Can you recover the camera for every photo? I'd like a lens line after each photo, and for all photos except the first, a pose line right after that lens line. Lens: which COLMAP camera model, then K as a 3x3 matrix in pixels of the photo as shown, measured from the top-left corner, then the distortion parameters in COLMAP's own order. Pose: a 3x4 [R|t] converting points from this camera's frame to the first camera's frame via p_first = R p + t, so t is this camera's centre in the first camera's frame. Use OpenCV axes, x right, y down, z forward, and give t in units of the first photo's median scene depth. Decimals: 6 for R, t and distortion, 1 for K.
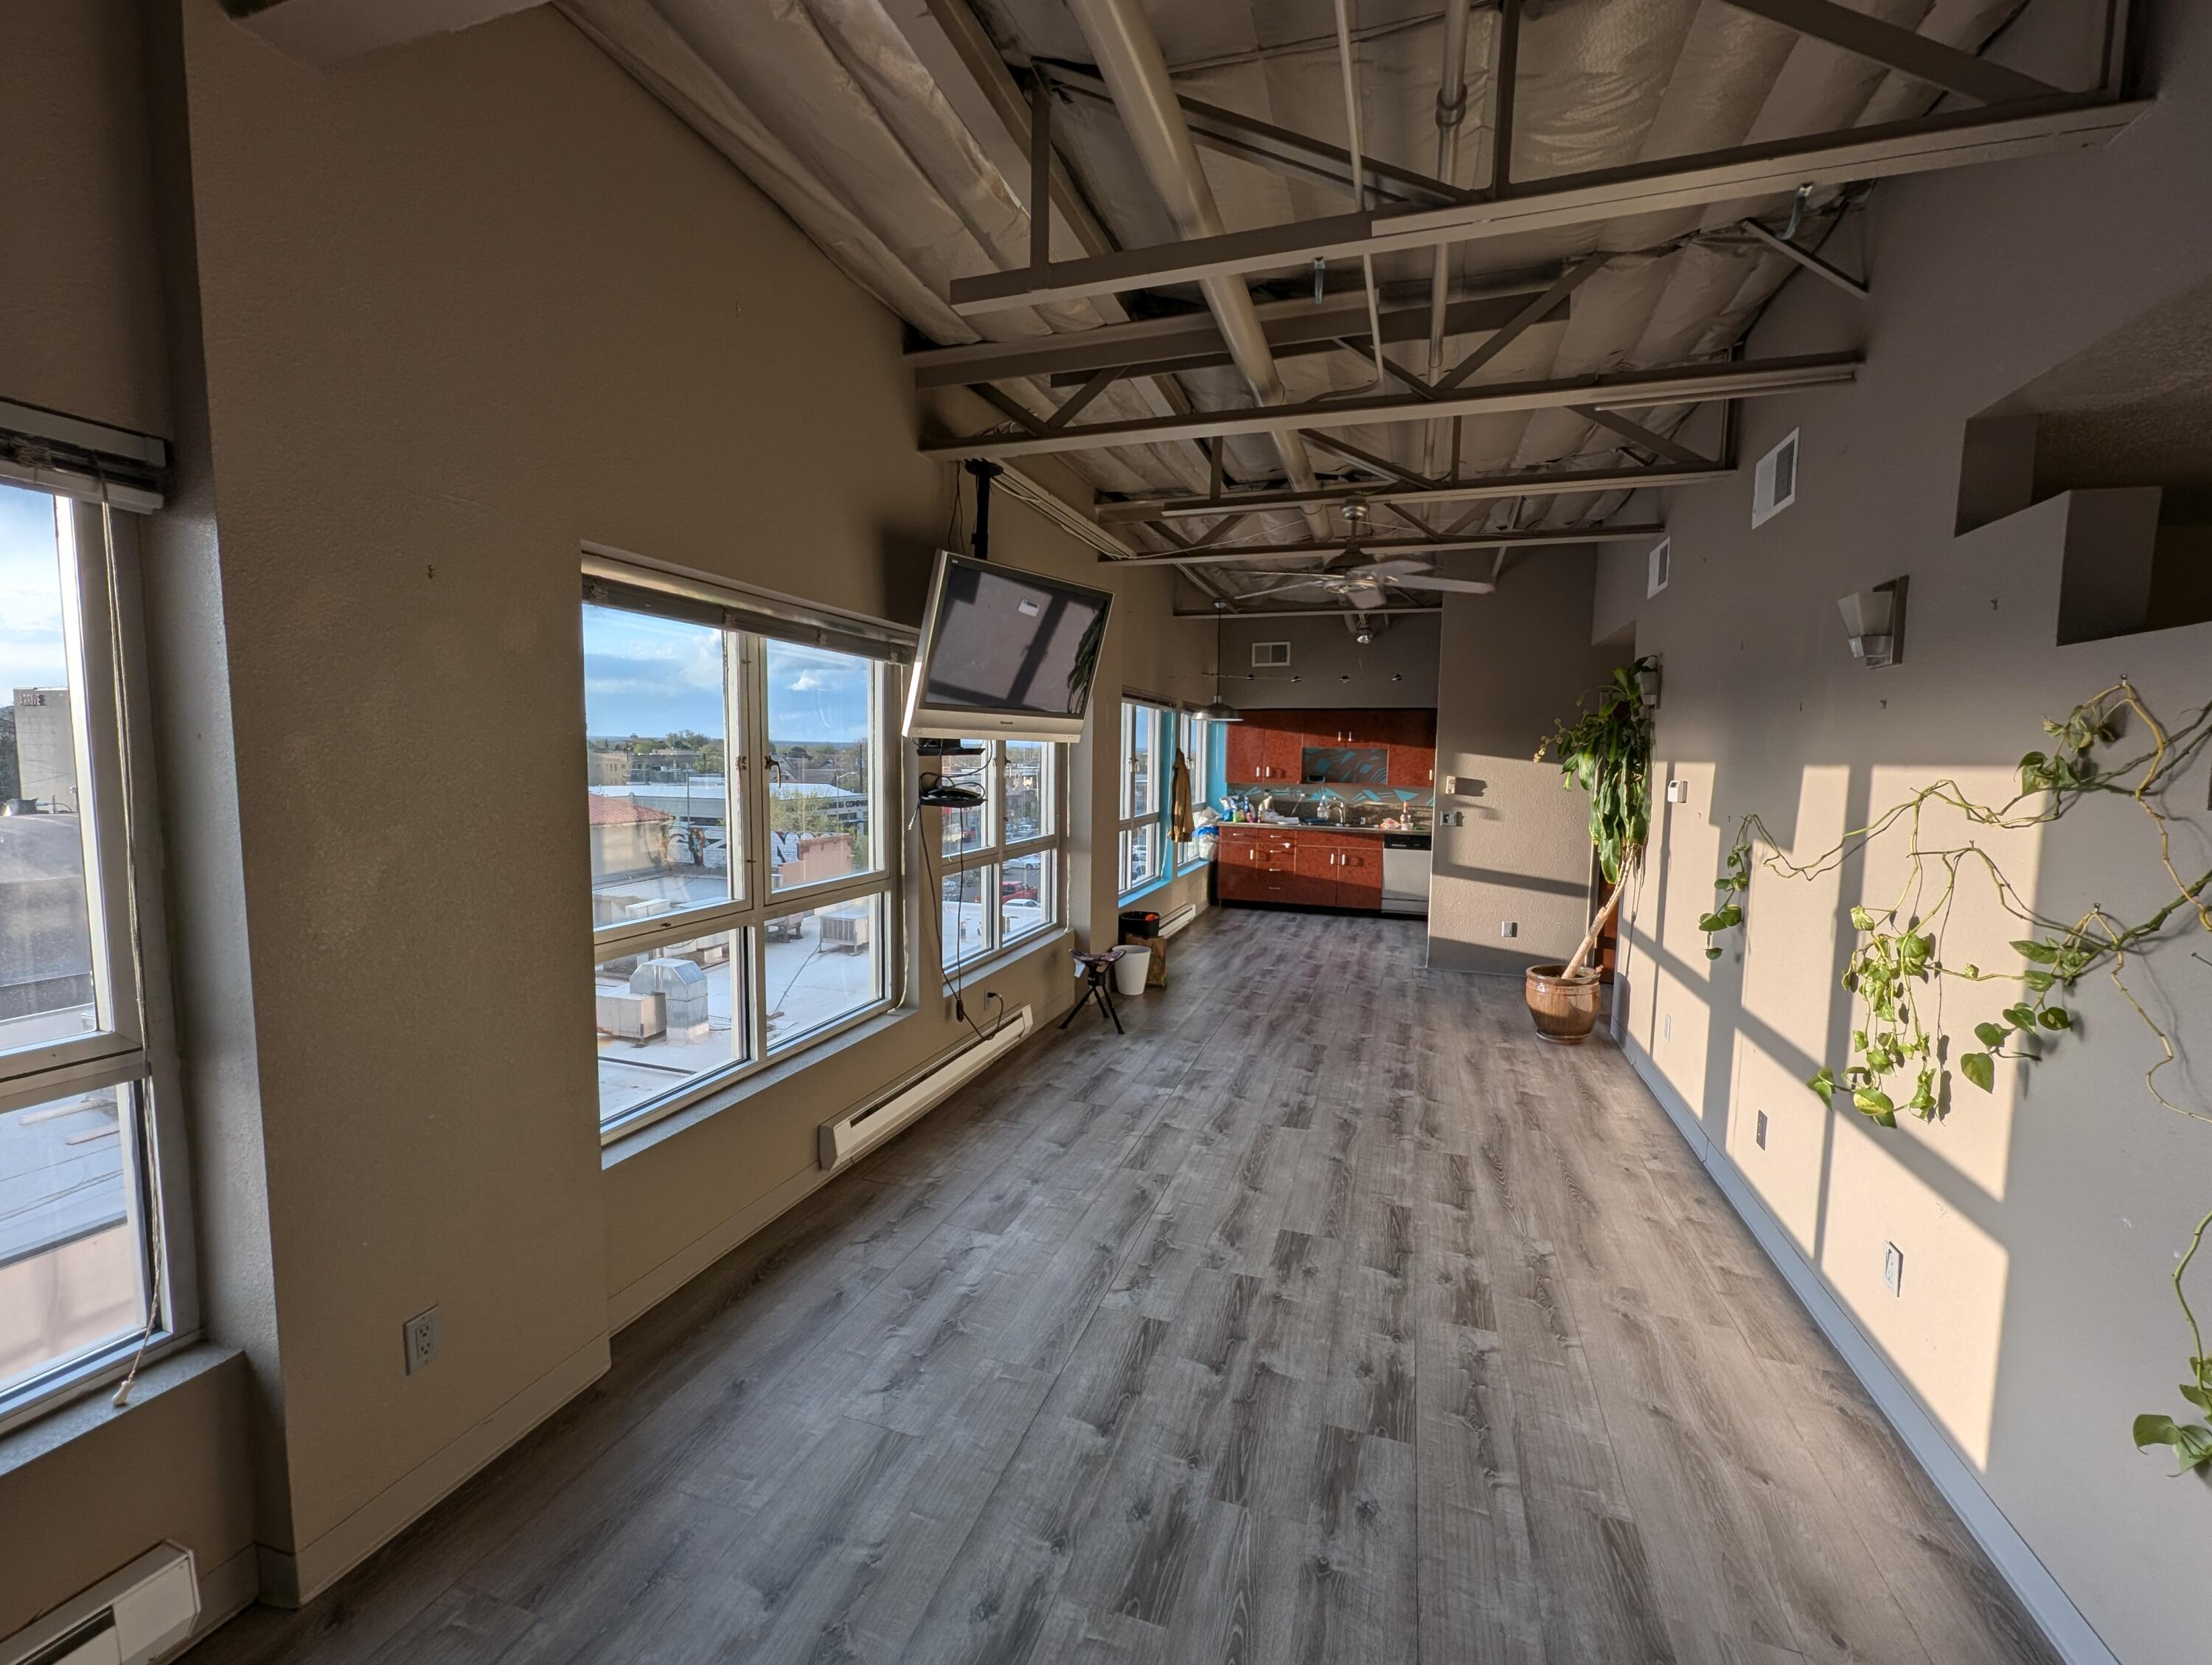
lens RADIAL K [[899.9, 0, 1122.3], [0, 899.9, 836.2], [0, 0, 1]] dist [-0.000585, -0.000047]
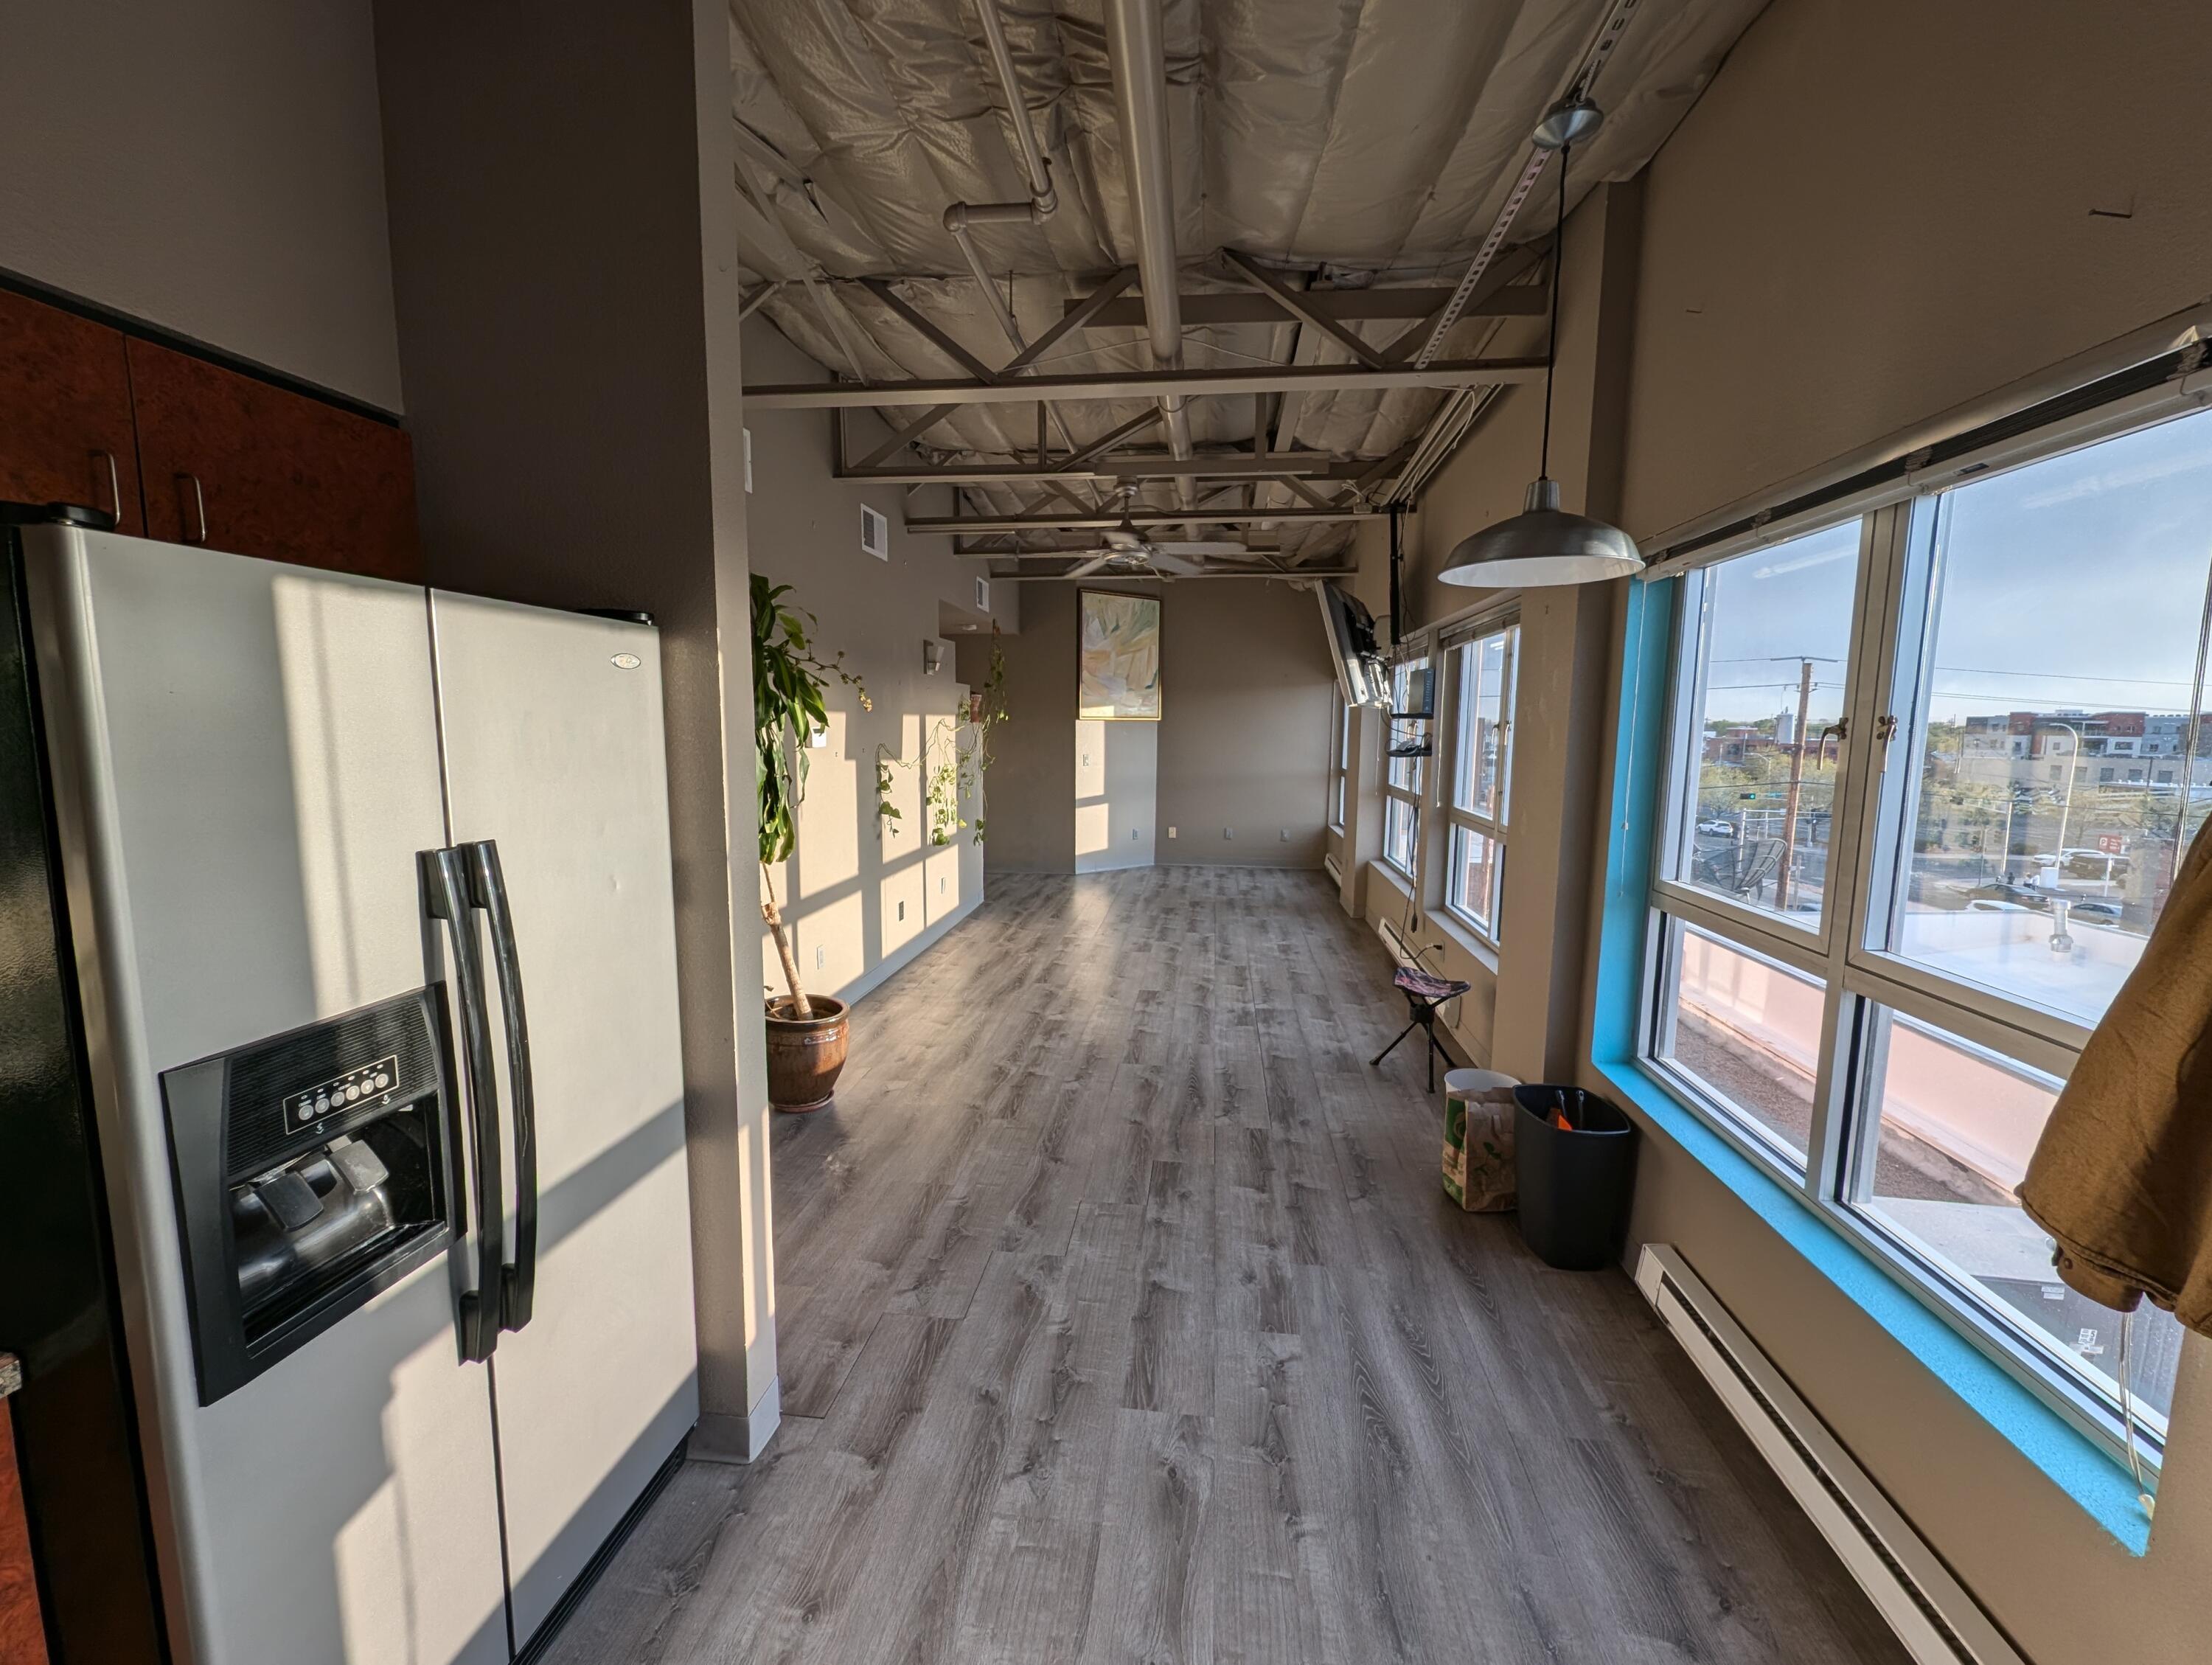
lens RADIAL K [[899.9, 0, 1103.1], [0, 899.9, 828.4], [0, 0, 1]] dist [-0.000585, -0.000047]
pose [[-0.982492, -0.005263, -0.186231, 0.447501], [-0.043499, 0.978453, 0.201836, -0.161172], [0.181157, 0.206403, -0.961551, 1.948320]]
